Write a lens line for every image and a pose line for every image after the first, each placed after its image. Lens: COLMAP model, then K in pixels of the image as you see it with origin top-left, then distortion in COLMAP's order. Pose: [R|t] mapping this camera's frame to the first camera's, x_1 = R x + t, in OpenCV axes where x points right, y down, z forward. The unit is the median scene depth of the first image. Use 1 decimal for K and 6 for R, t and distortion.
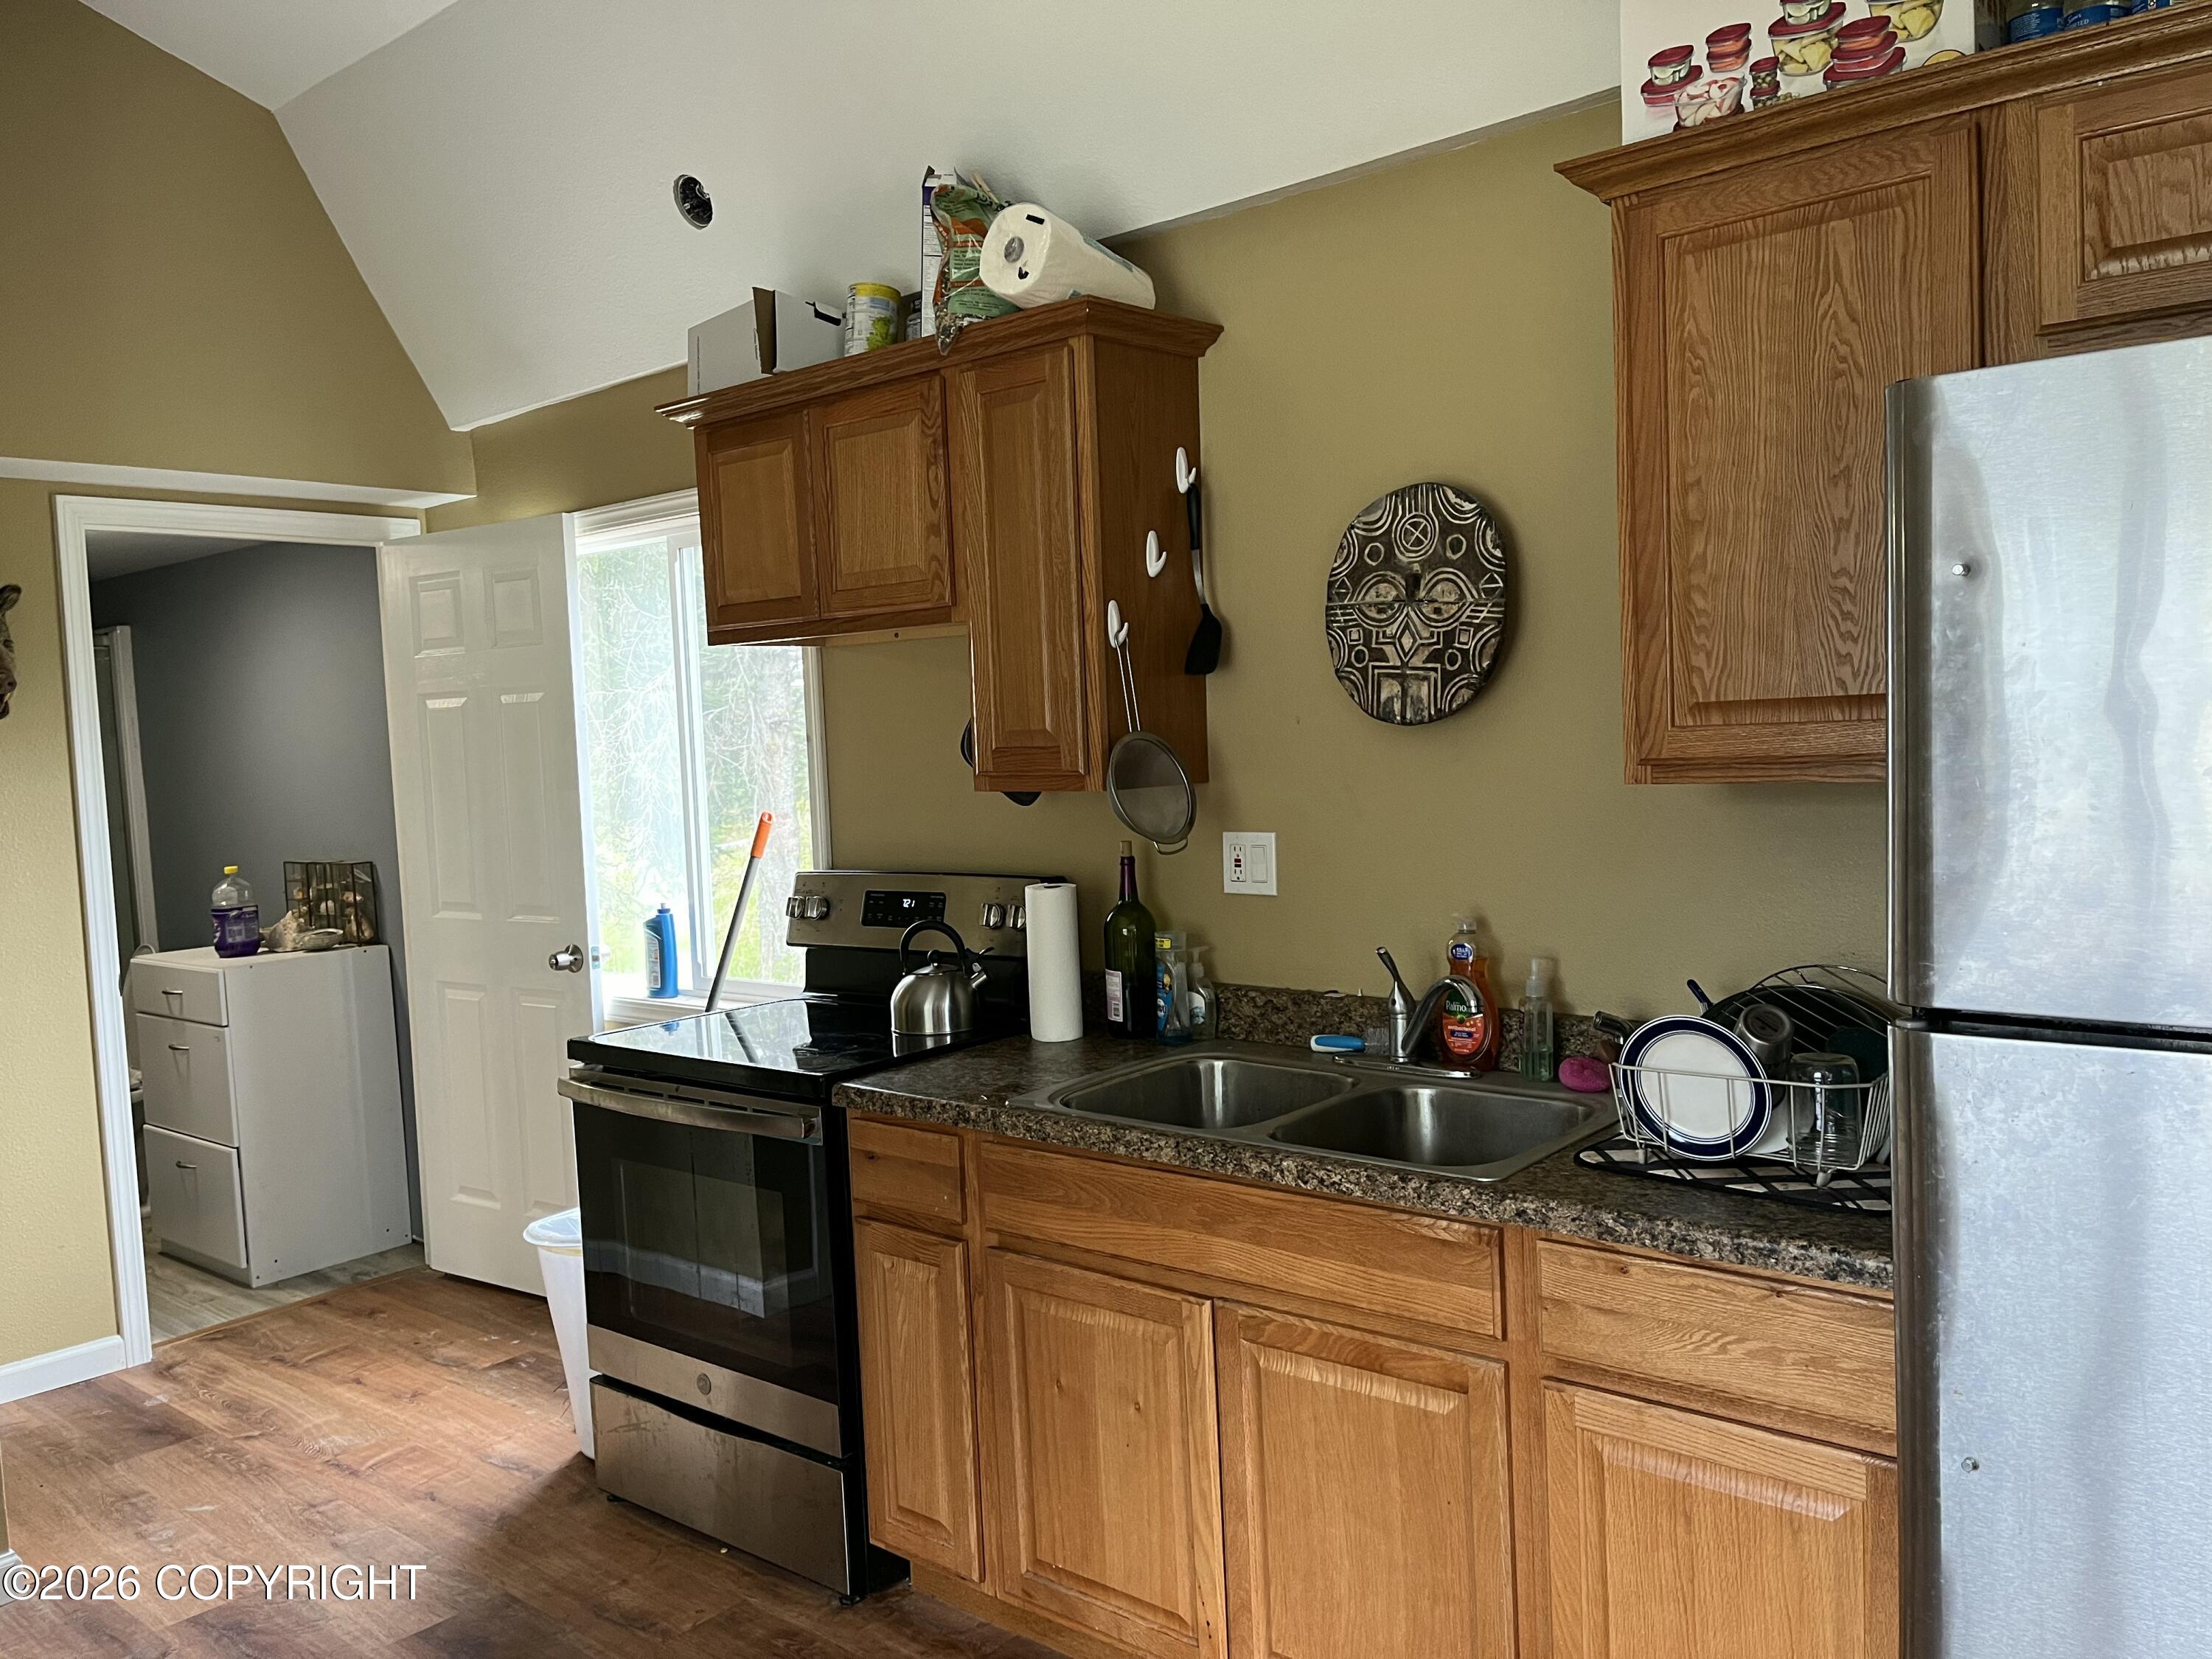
lens RADIAL K [[1678.0, 0, 1162.8], [0, 1678.0, 824.7], [0, 0, 1]] dist [0.066481, -0.093246]
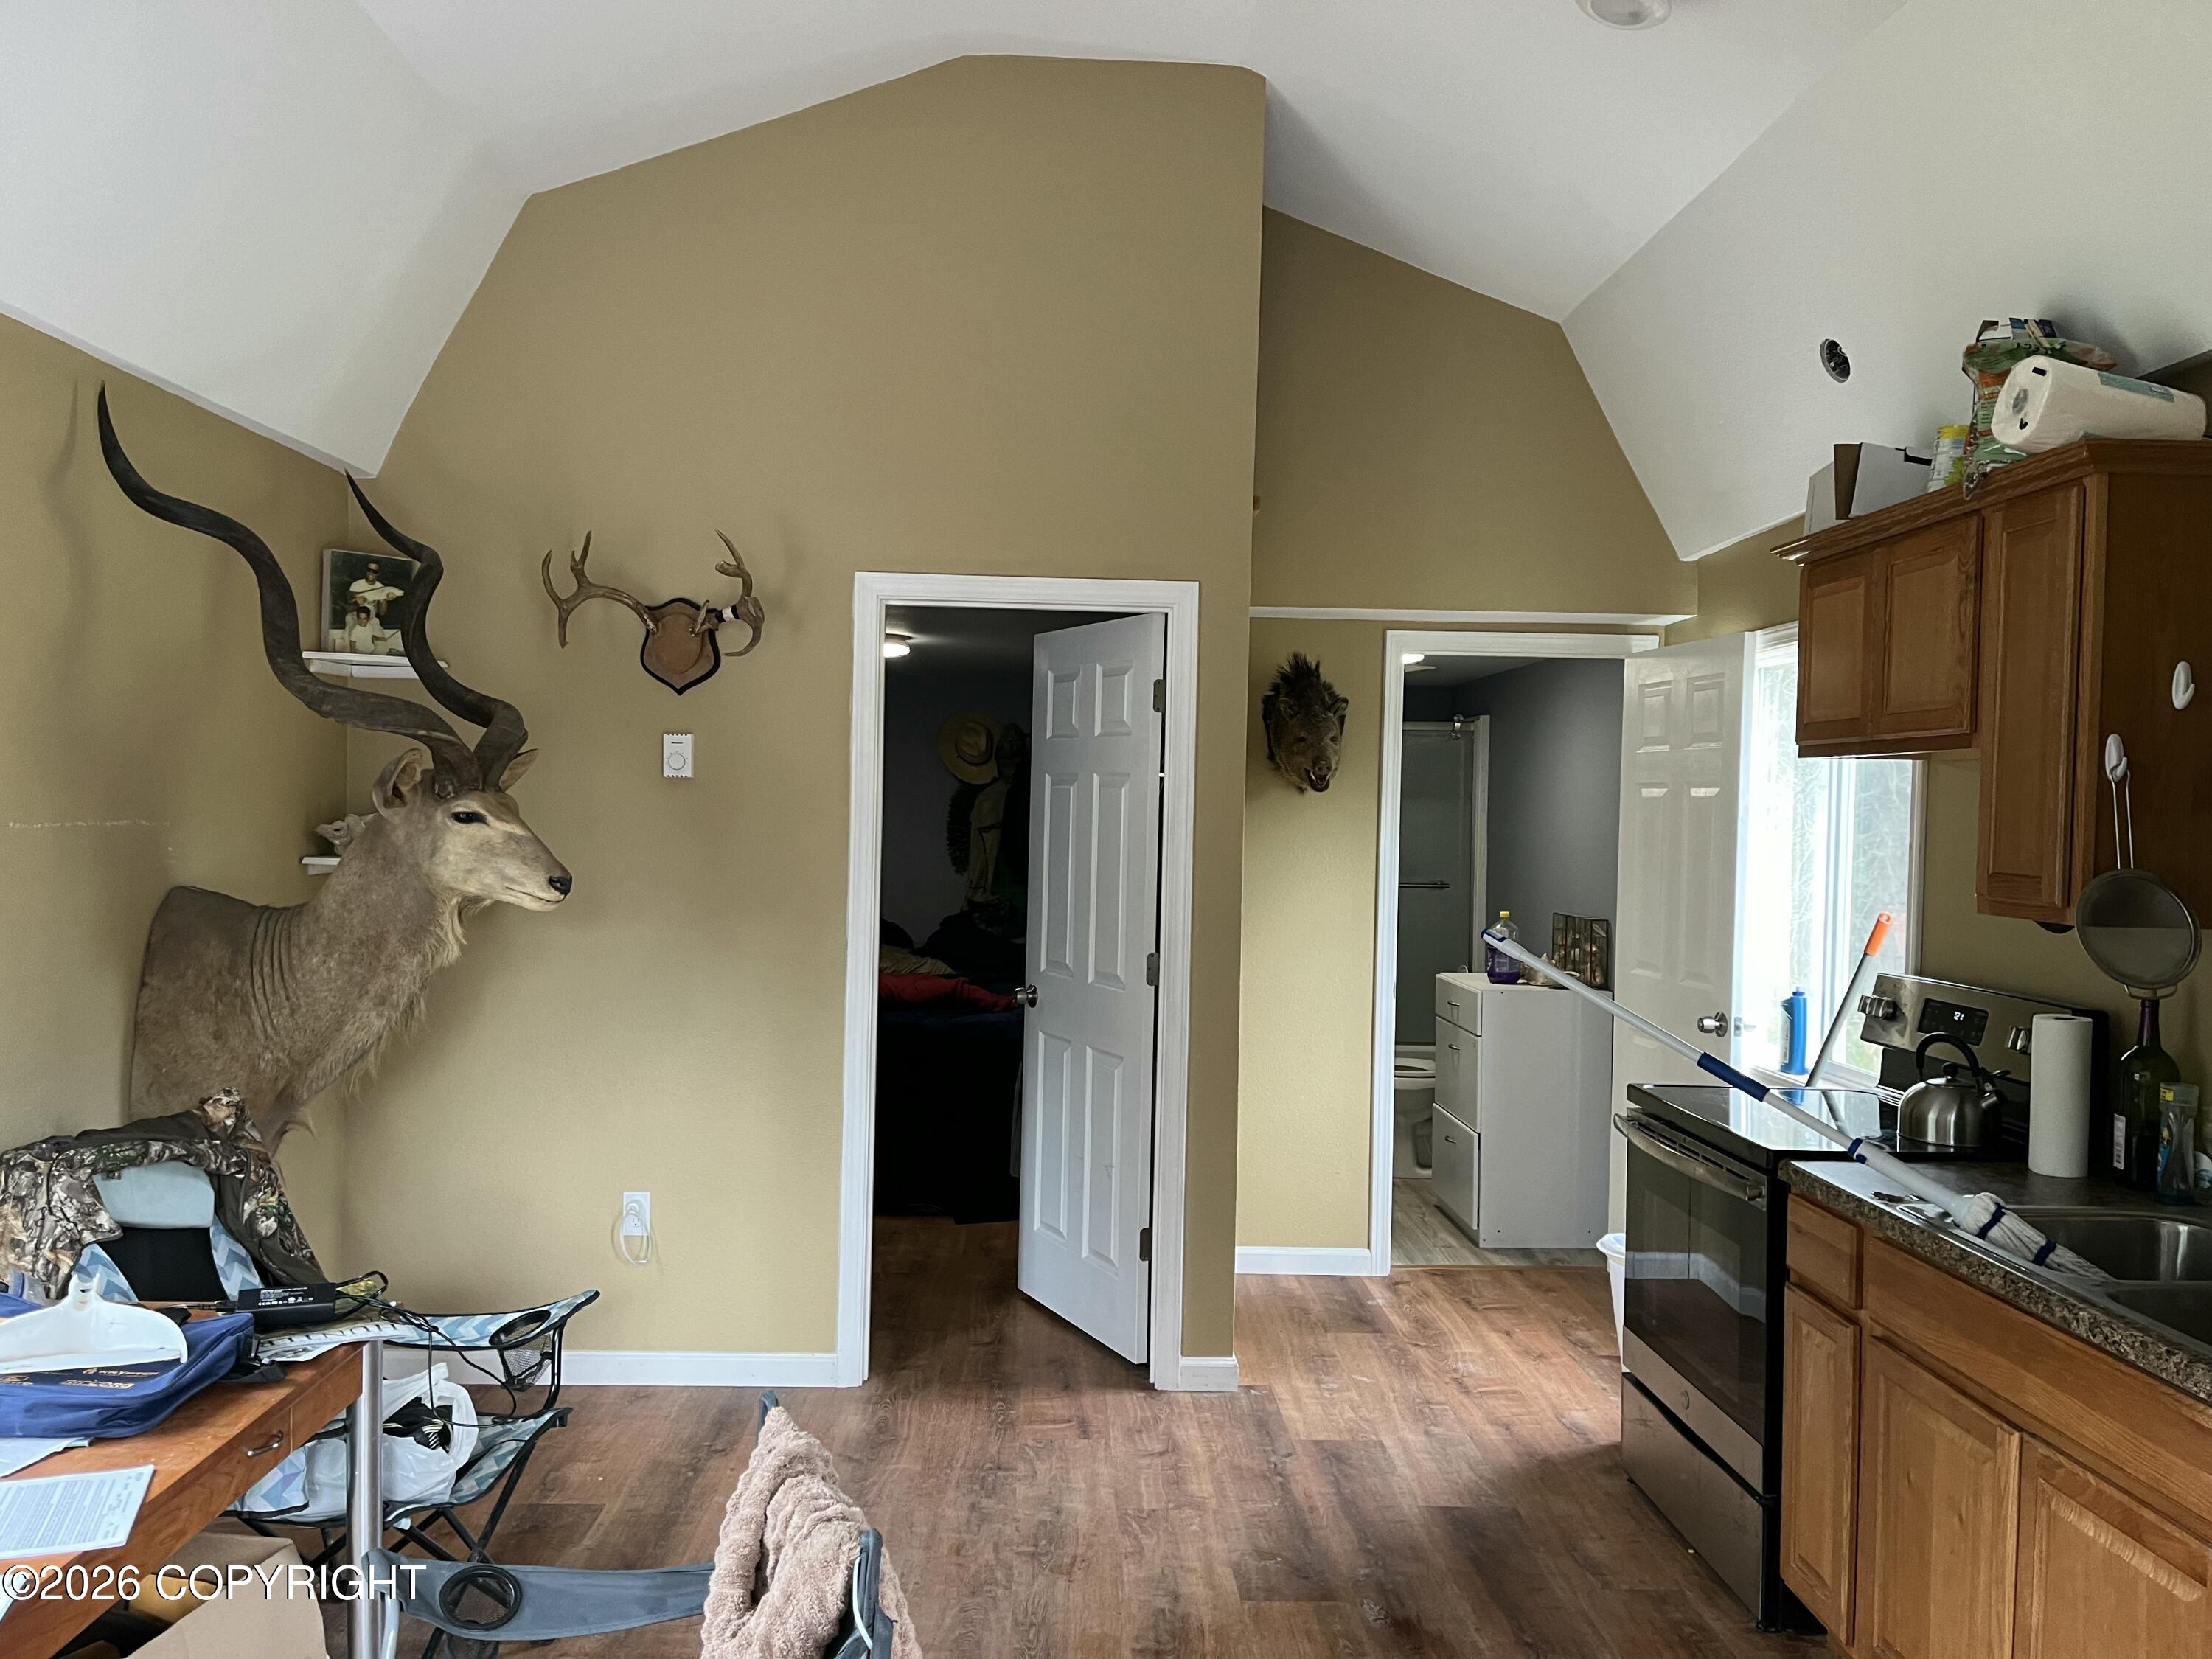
lens RADIAL K [[1678.0, 0, 1091.4], [0, 1678.0, 827.3], [0, 0, 1]] dist [0.066481, -0.093246]
pose [[0.654763, 0.068275, -0.752745, 0.294735], [-0.096463, 0.995316, 0.006370, -0.025230], [0.749654, 0.068441, 0.658282, -0.088657]]
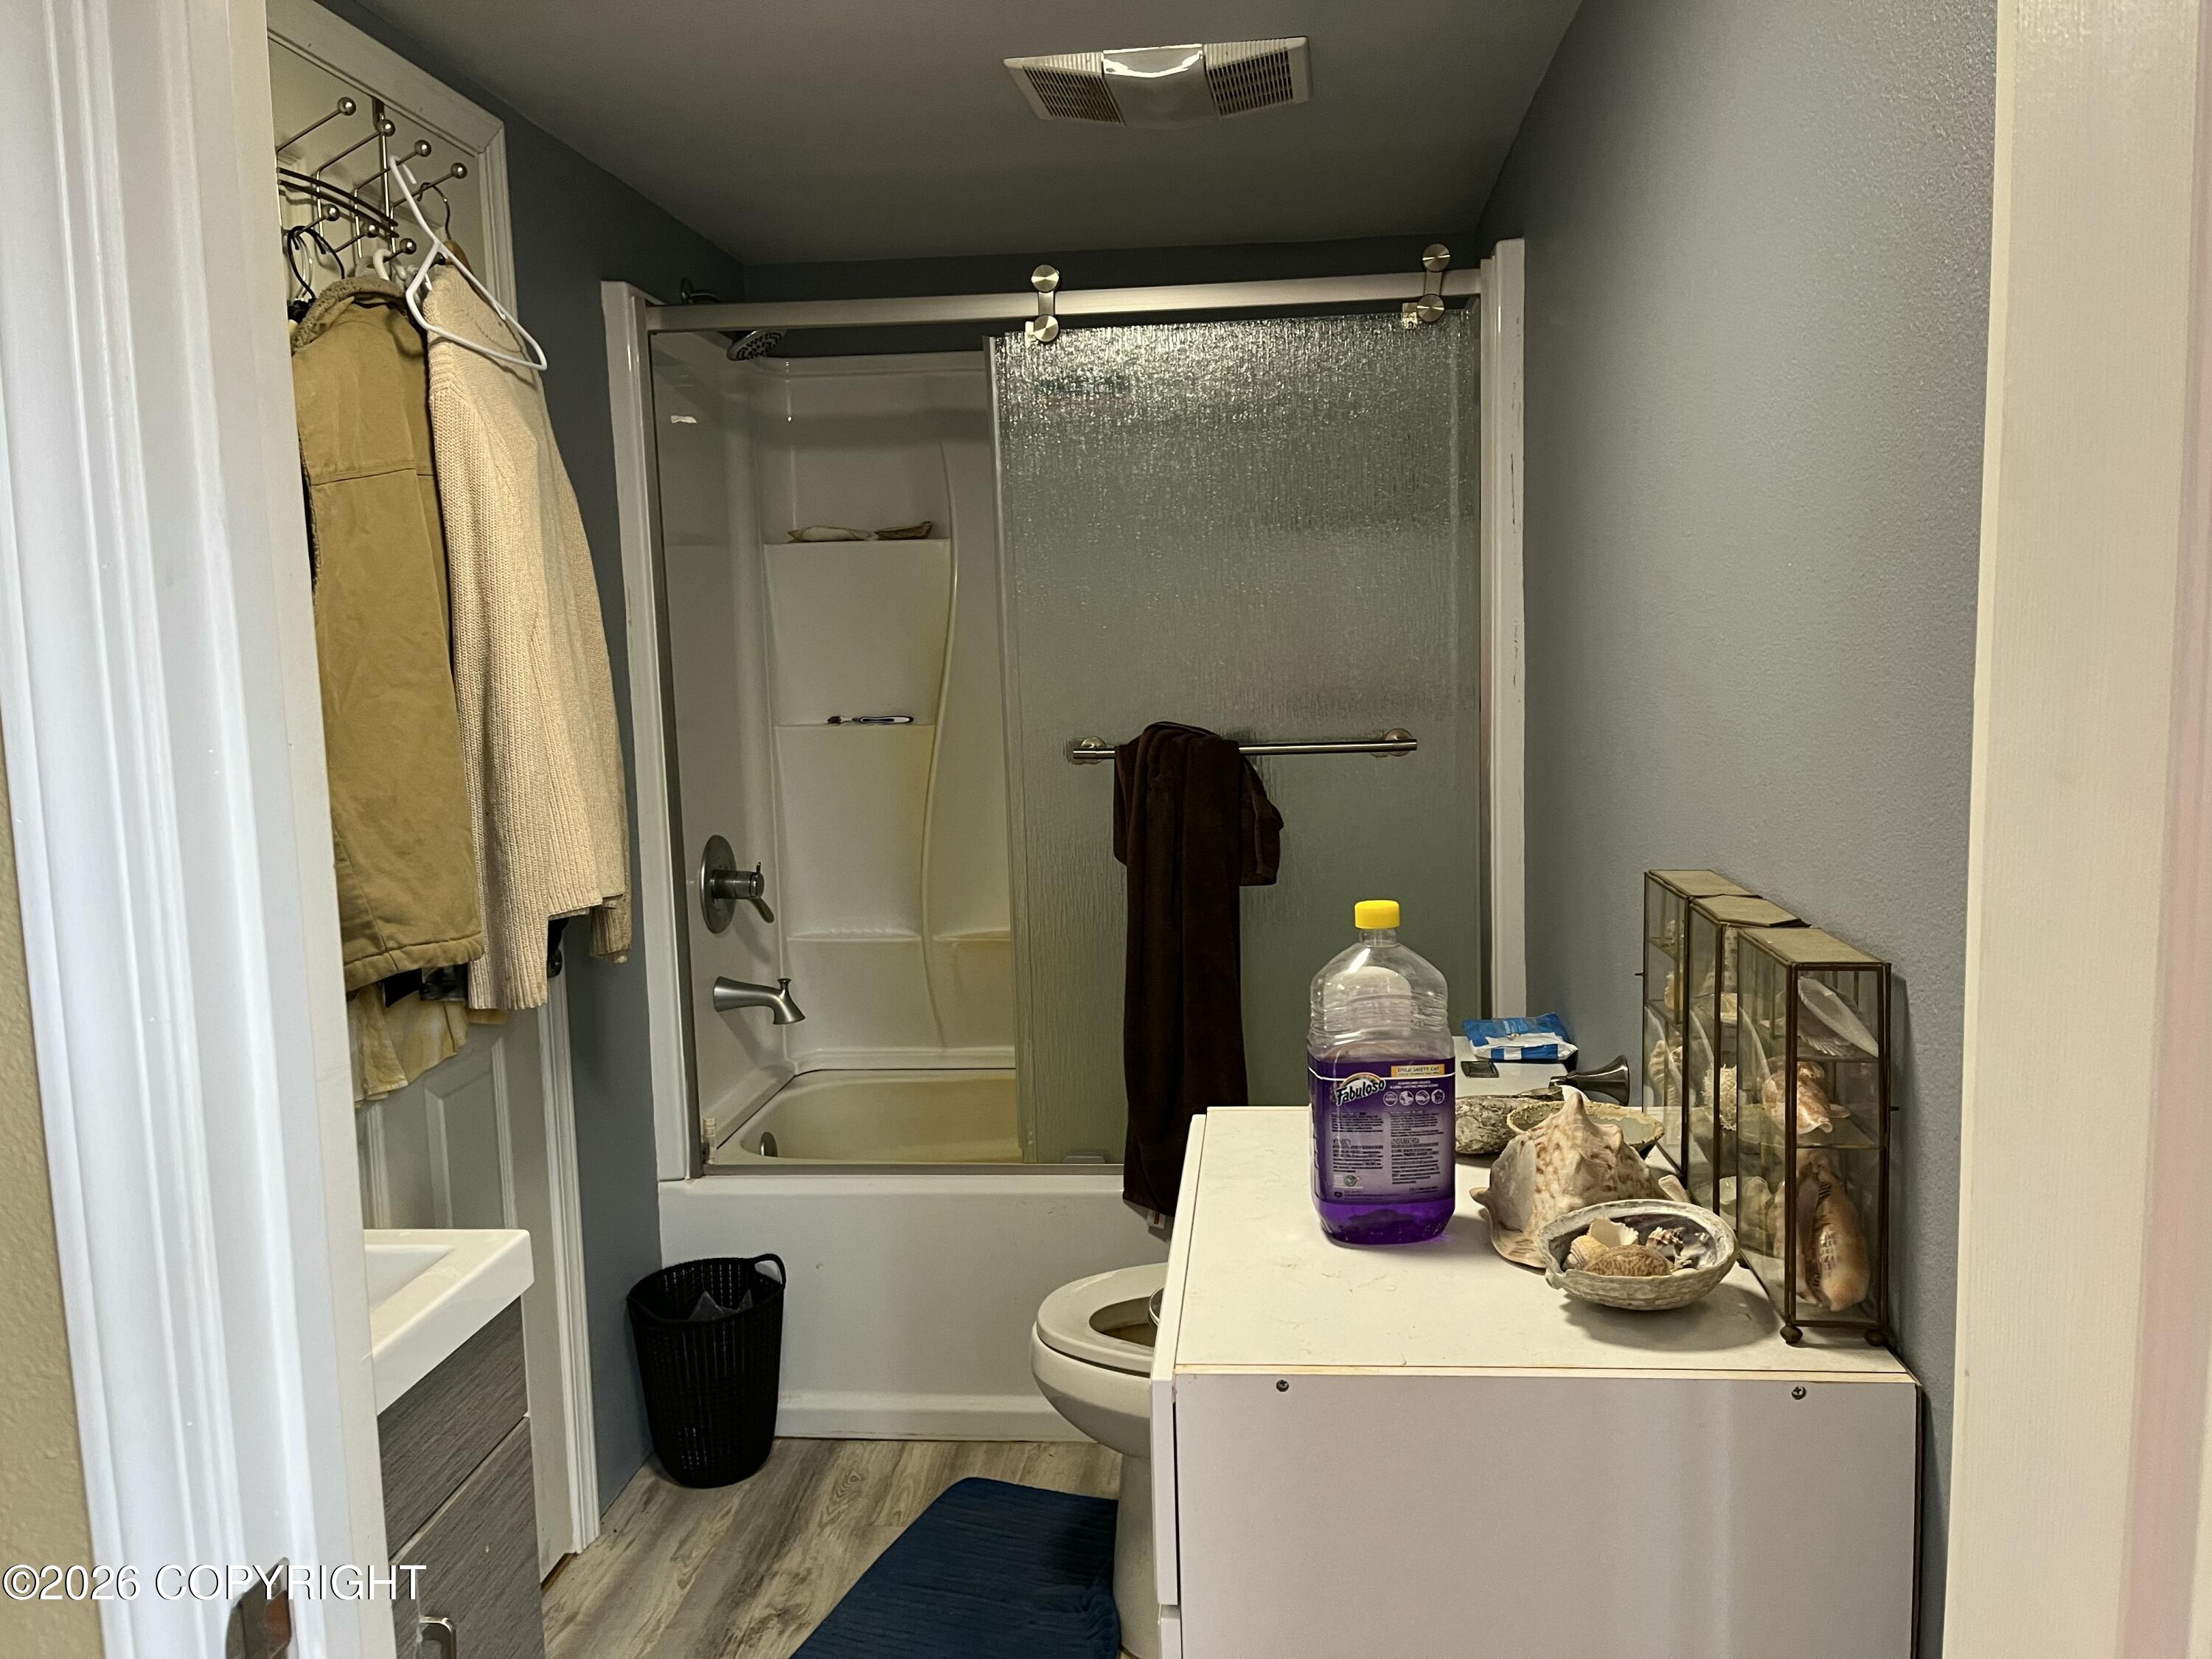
lens RADIAL K [[1678.0, 0, 1109.2], [0, 1678.0, 831.8], [0, 0, 1]] dist [0.066481, -0.093246]
pose [[0.548488, 0.118945, -0.827655, -0.559498], [-0.040238, 0.992438, 0.115961, -0.024419], [0.835190, -0.030300, 0.549127, 1.297135]]
